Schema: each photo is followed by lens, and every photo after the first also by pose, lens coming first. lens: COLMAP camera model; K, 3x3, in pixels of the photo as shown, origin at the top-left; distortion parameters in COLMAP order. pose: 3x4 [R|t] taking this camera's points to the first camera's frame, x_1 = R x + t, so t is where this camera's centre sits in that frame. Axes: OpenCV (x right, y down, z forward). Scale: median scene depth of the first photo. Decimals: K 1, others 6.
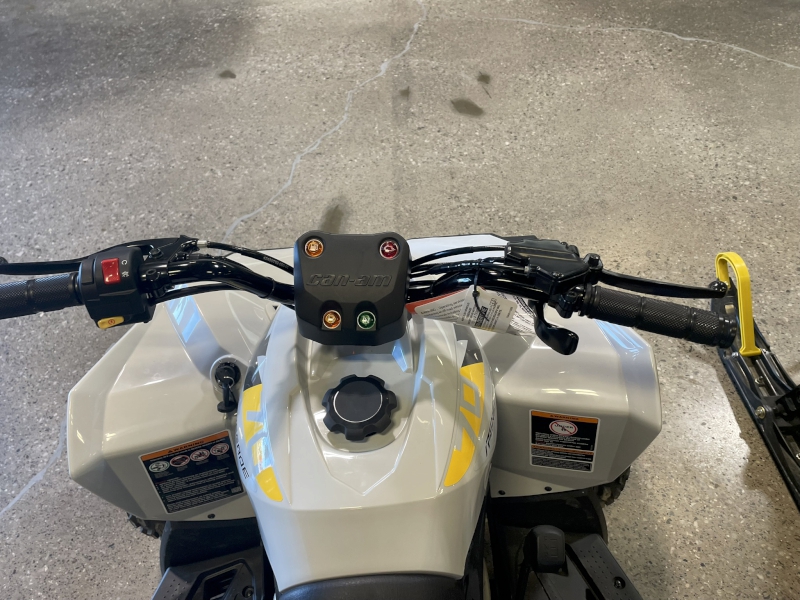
lens RADIAL K [[604.8, 0, 403.2], [0, 604.8, 299.3], [0, 0, 1]] dist [0.089740, -0.118563]
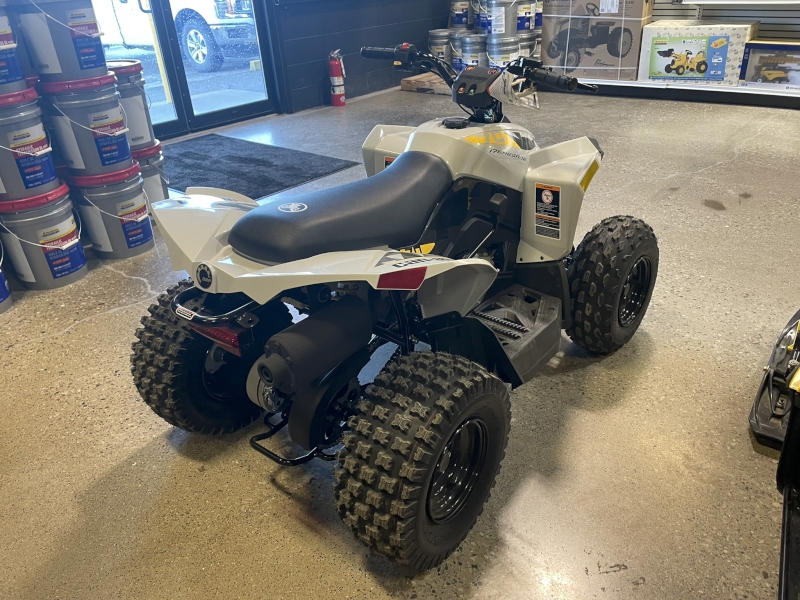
lens RADIAL K [[604.8, 0, 403.2], [0, 604.8, 299.3], [0, 0, 1]] dist [0.089740, -0.118563]
pose [[0.758148, 0.327483, -0.563886, 0.970043], [-0.483661, 0.862404, -0.149434, 0.873848], [0.437360, 0.386023, 0.812221, -0.595309]]
